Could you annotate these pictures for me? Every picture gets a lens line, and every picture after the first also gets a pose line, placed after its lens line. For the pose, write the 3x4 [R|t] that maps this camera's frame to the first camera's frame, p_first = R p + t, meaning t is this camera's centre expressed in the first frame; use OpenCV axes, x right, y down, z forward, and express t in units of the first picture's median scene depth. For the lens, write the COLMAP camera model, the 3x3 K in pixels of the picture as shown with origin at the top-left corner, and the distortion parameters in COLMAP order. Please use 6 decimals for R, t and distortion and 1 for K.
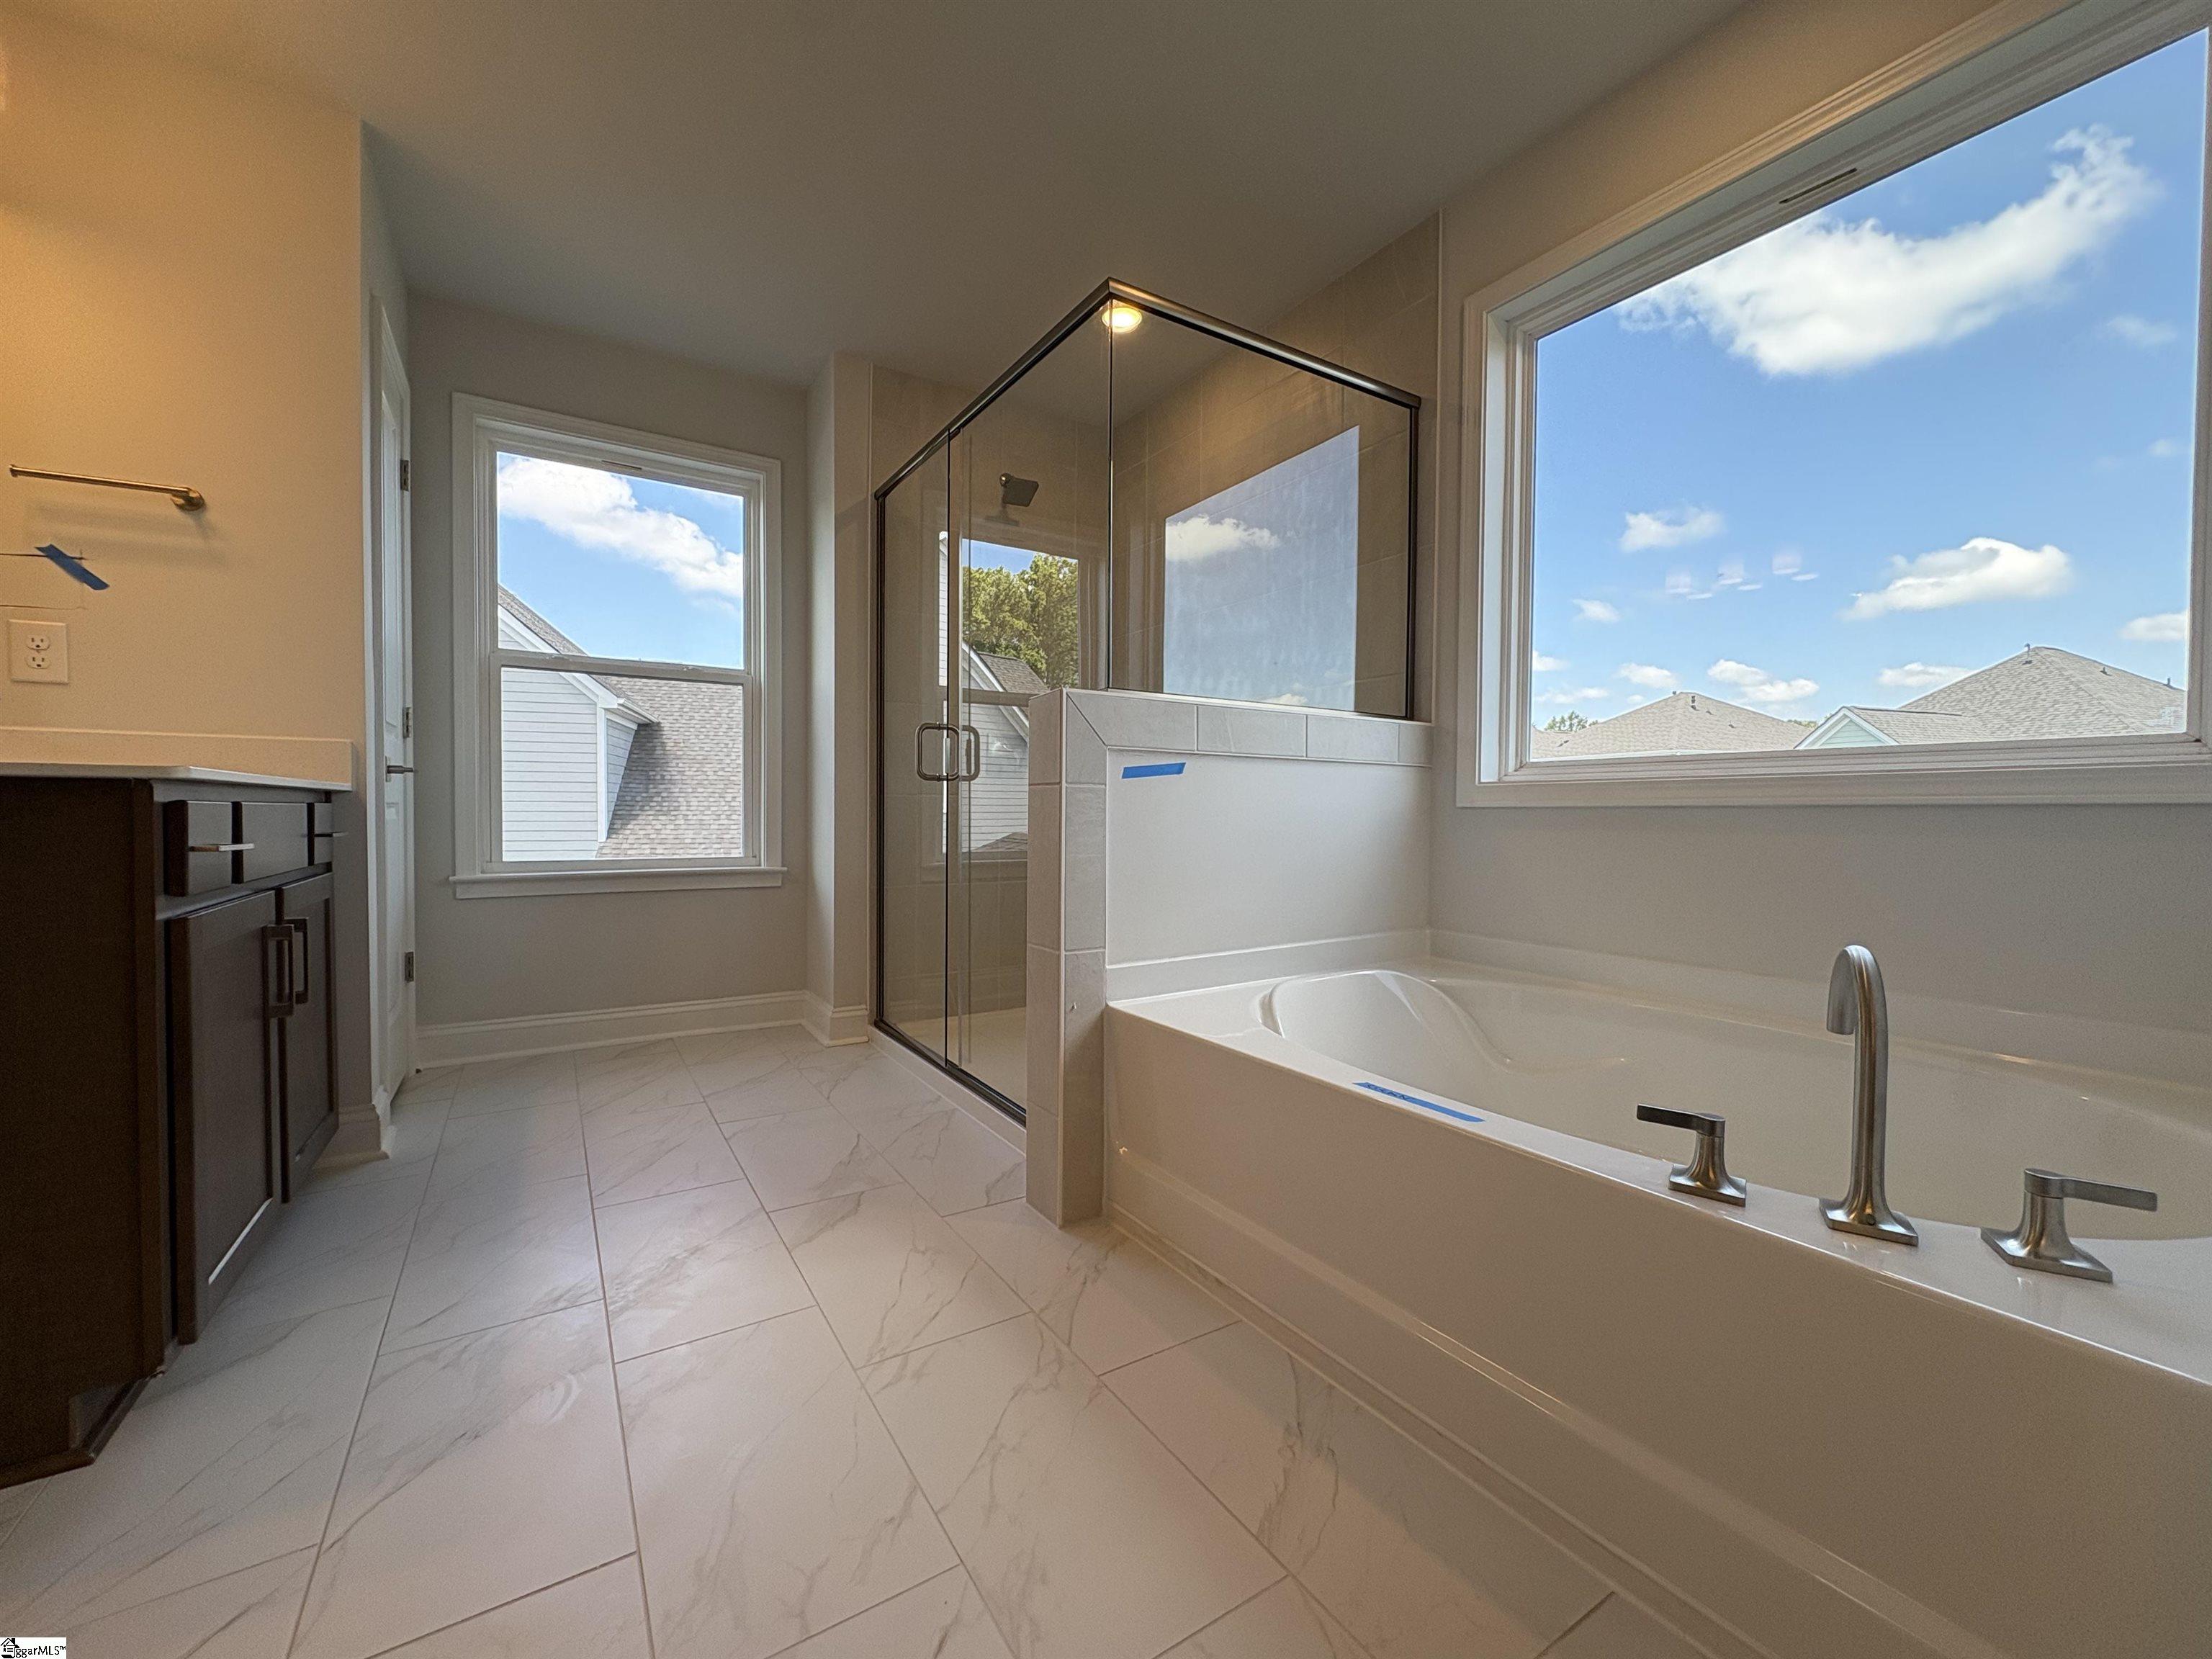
lens RADIAL K [[884.5, 0, 1106.0], [0, 884.5, 829.5], [0, 0, 1]] dist [-0.003069, -0.000267]
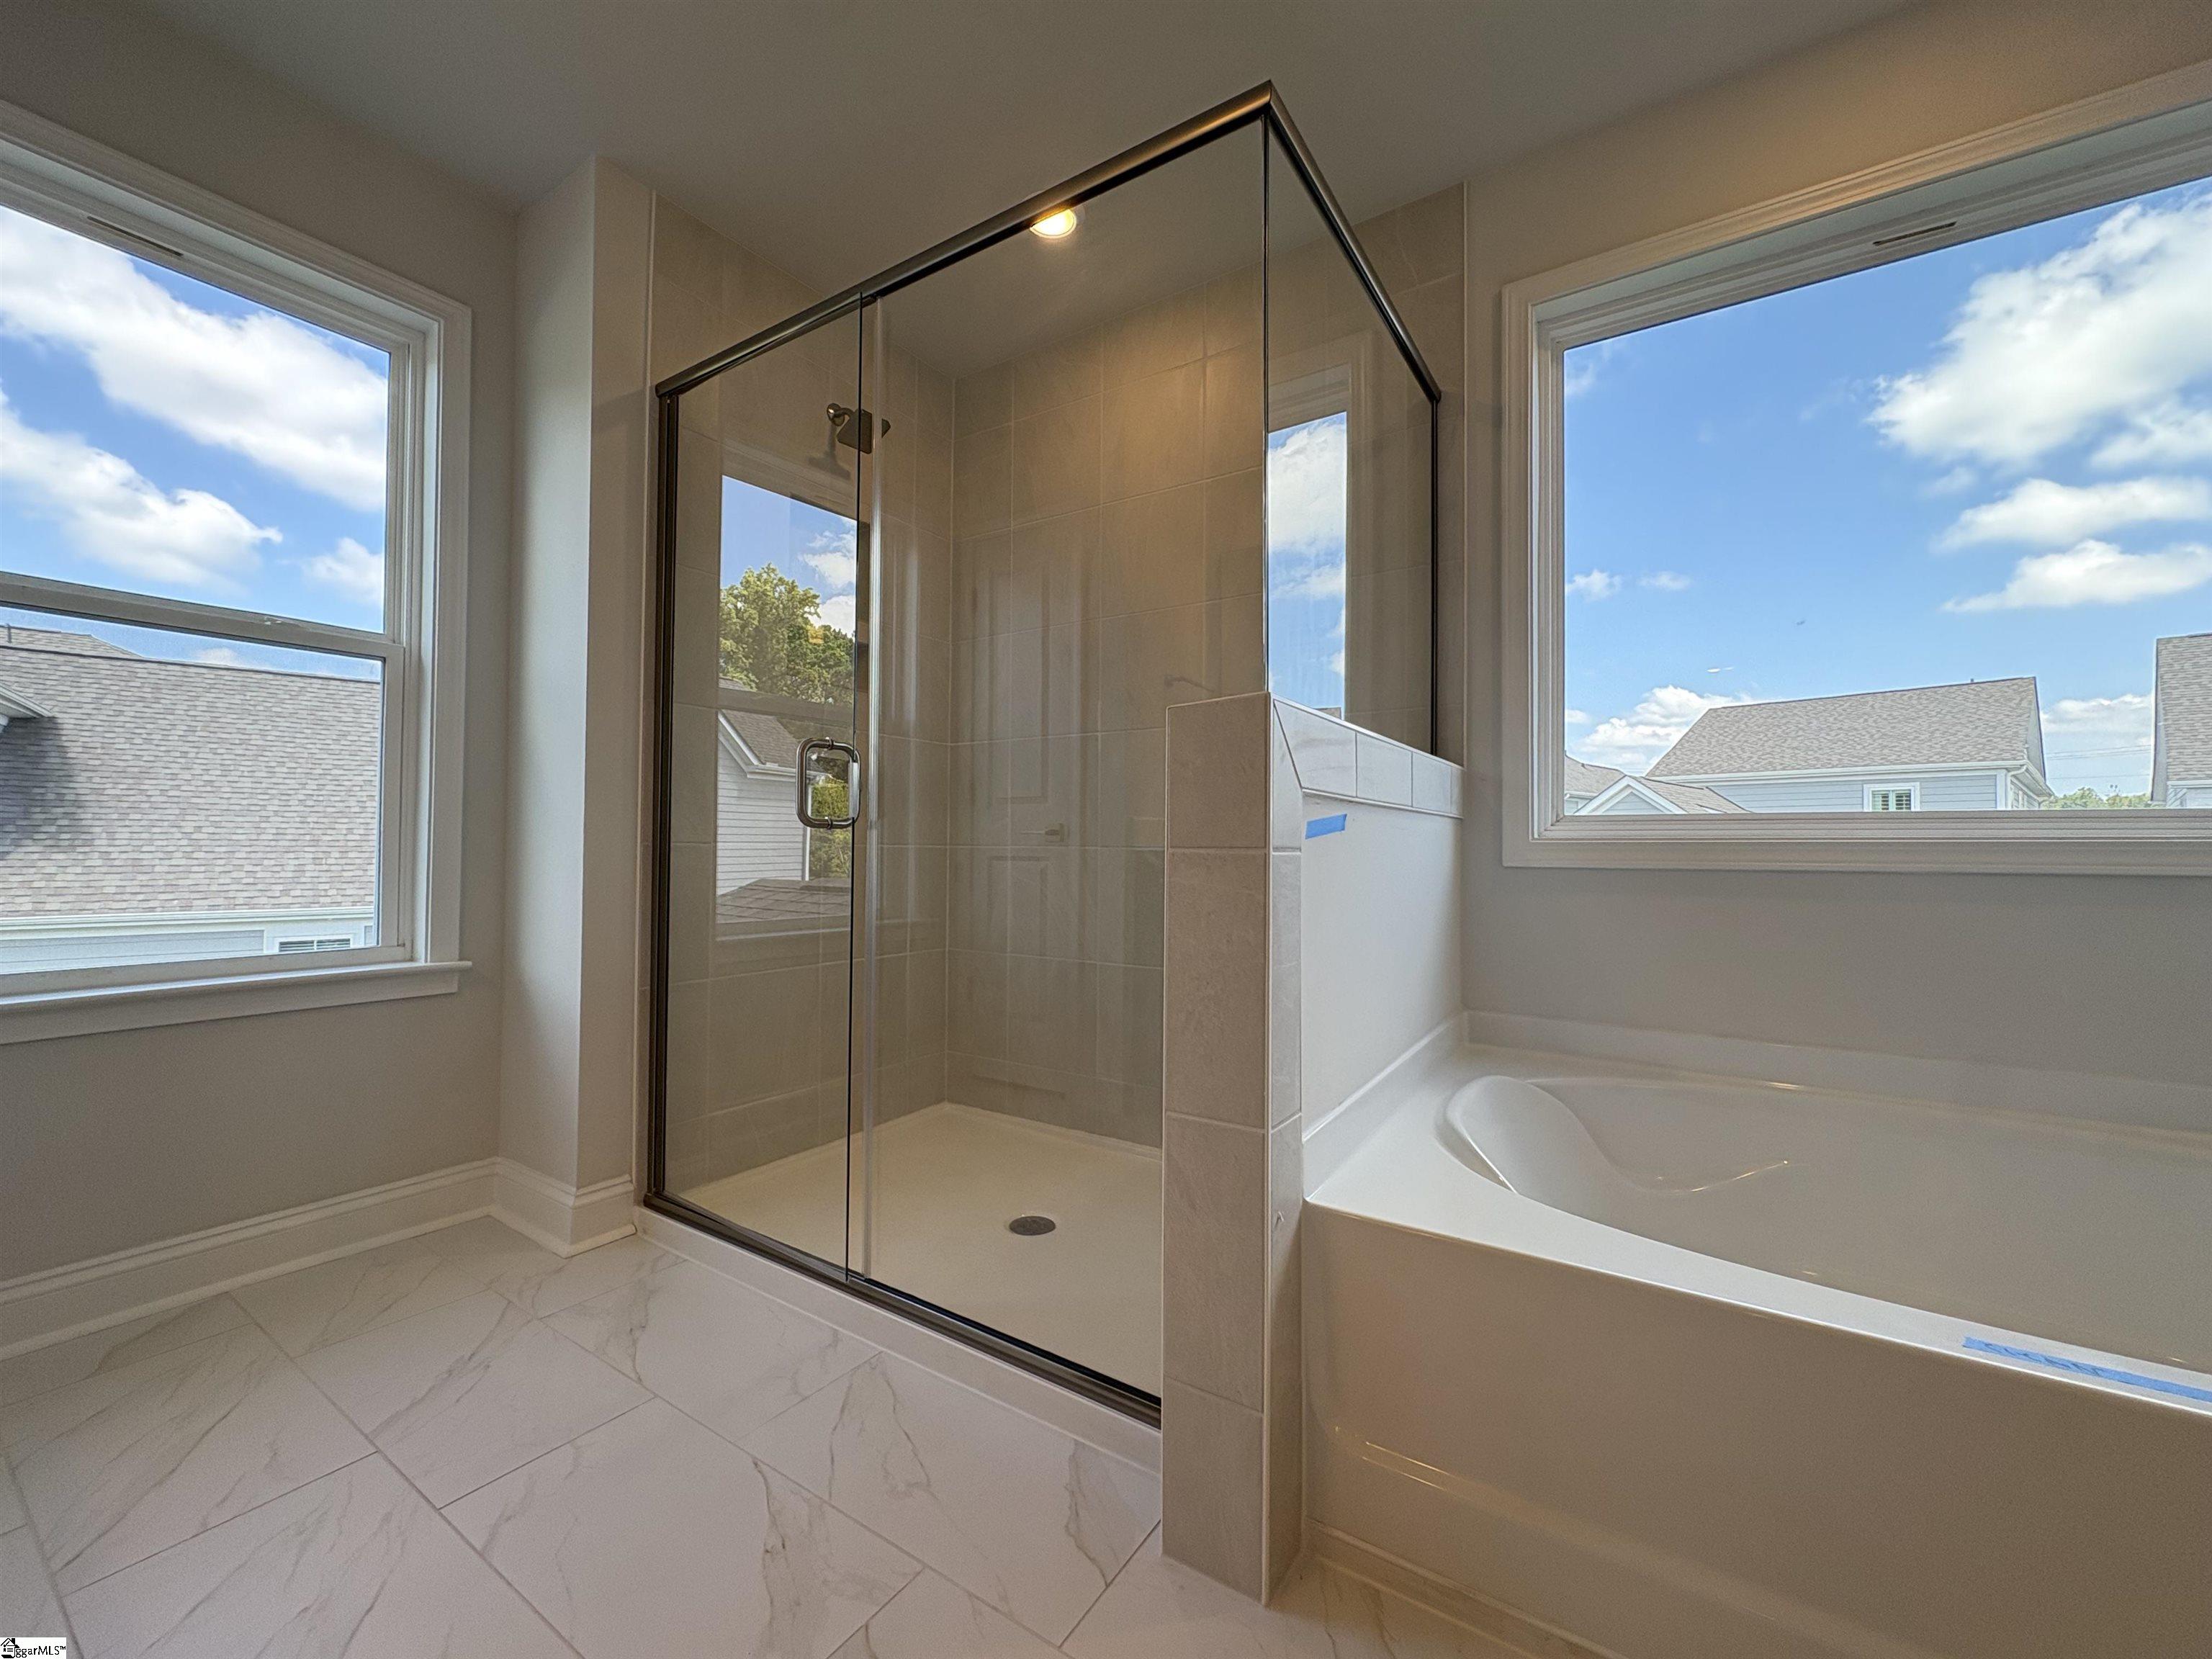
lens RADIAL K [[880.1, 0, 1106.0], [0, 880.1, 829.5], [0, 0, 1]] dist [0.000599, -0.000169]
pose [[0.913202, 0.007216, 0.407443, -0.226910], [0.007408, 0.999384, -0.034303, -0.026395], [-0.407440, 0.034344, 0.912586, 0.284689]]
